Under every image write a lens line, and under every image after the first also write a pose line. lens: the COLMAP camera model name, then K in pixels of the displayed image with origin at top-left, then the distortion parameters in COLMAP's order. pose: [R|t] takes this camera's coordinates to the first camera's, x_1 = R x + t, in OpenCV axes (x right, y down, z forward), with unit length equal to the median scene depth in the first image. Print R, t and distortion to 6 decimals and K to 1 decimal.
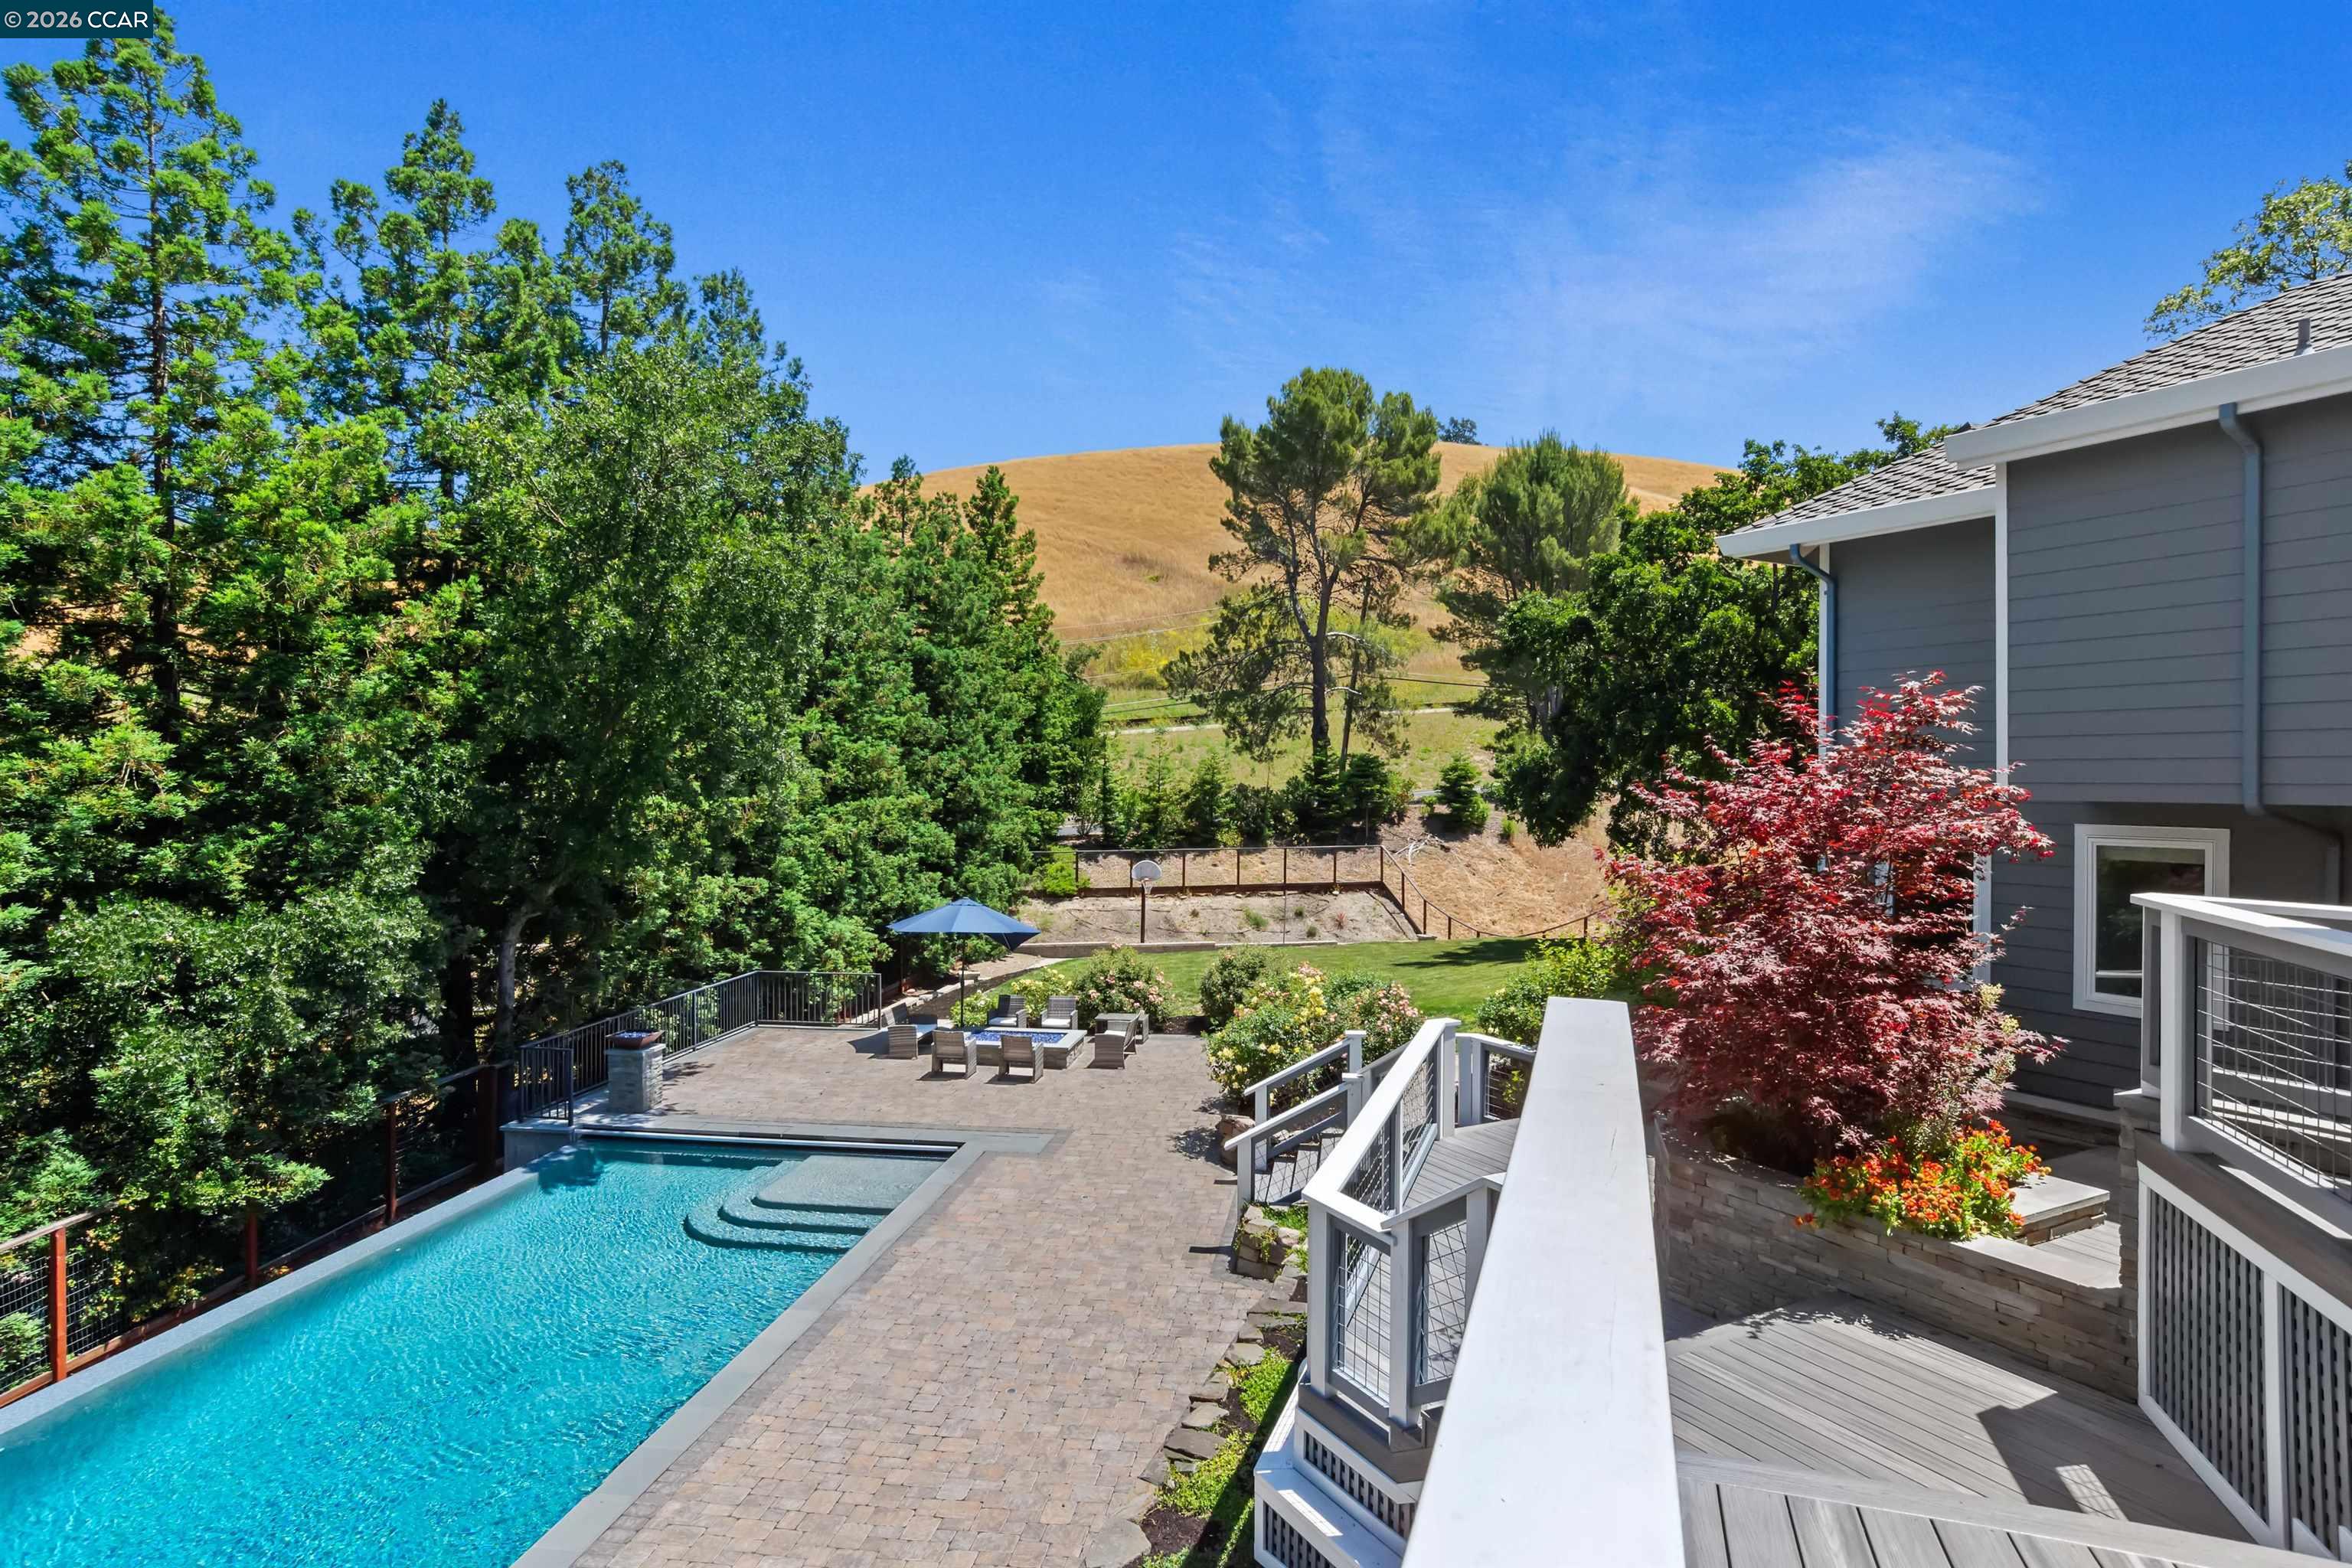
lens RADIAL K [[1303.6, 0, 1170.7], [0, 1303.6, 778.6], [0, 0, 1]] dist [-0.039184, 0.032015]
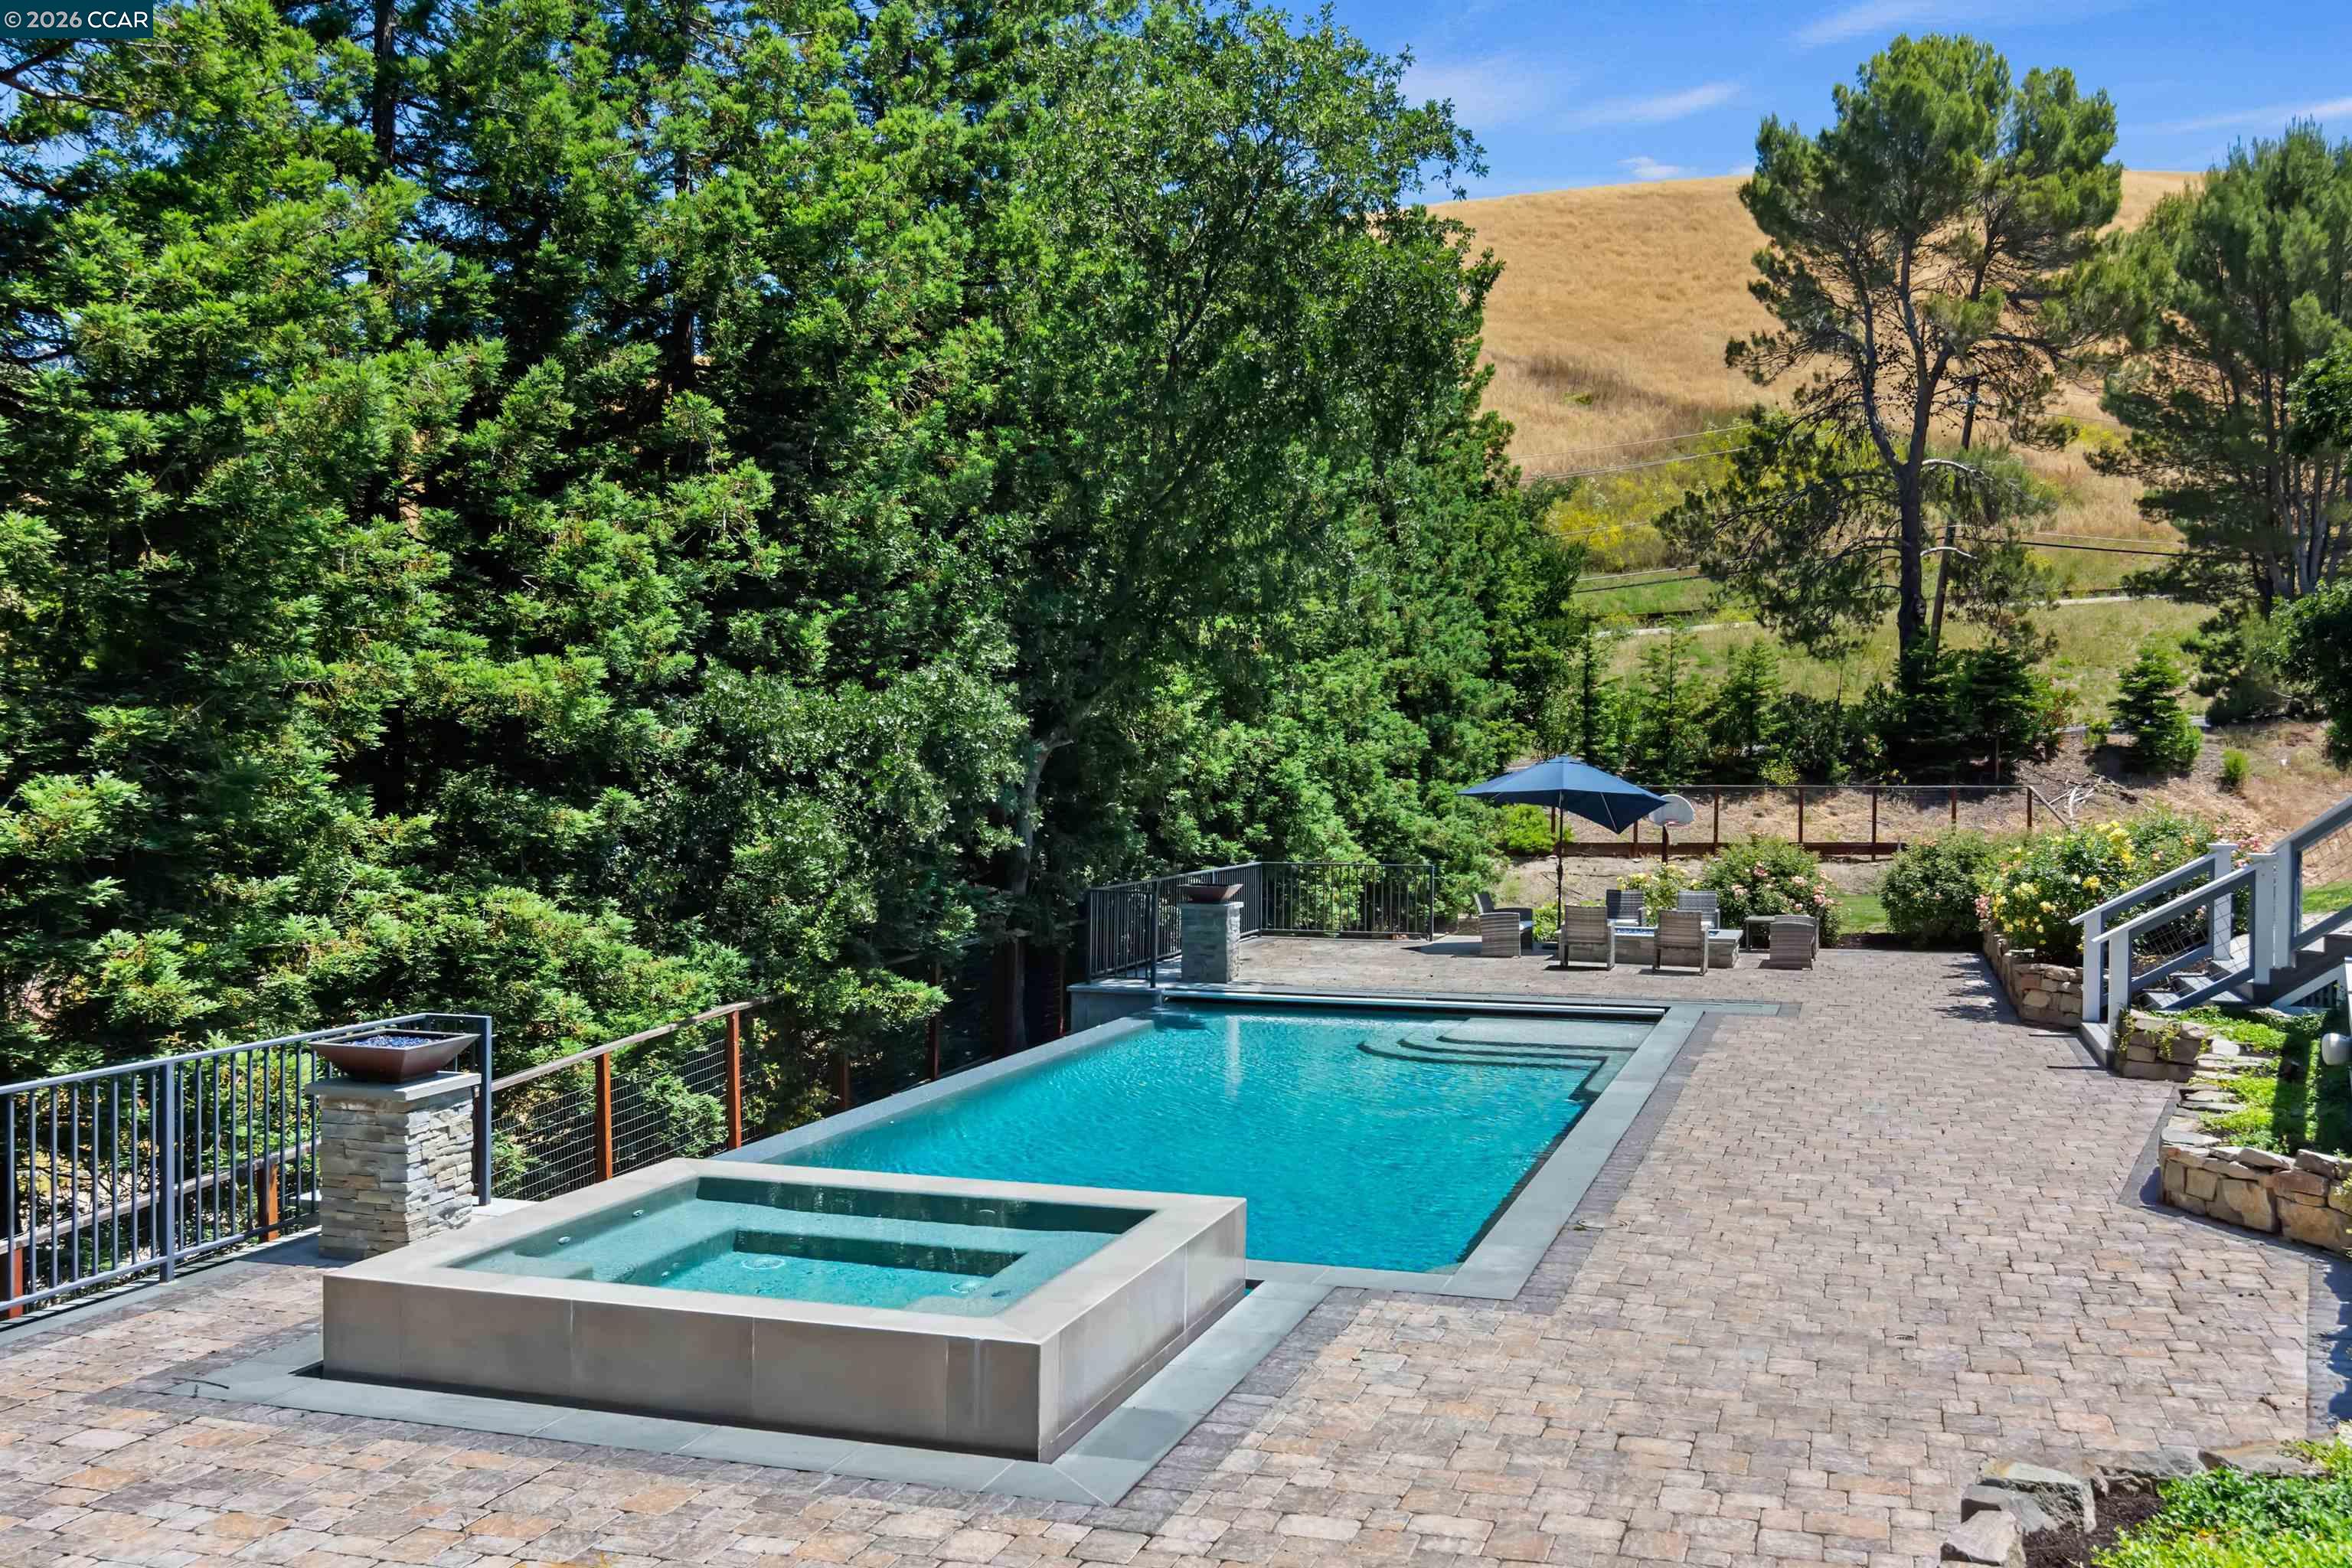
lens RADIAL K [[2204.2, 0, 1168.4], [0, 2204.2, 779.2], [0, 0, 1]] dist [-0.060910, 0.093887]
pose [[0.986775, 0.005609, -0.161998, -0.071812], [-0.004807, 0.999974, 0.005346, 0.040587], [0.162024, -0.004497, 0.986777, -0.105361]]
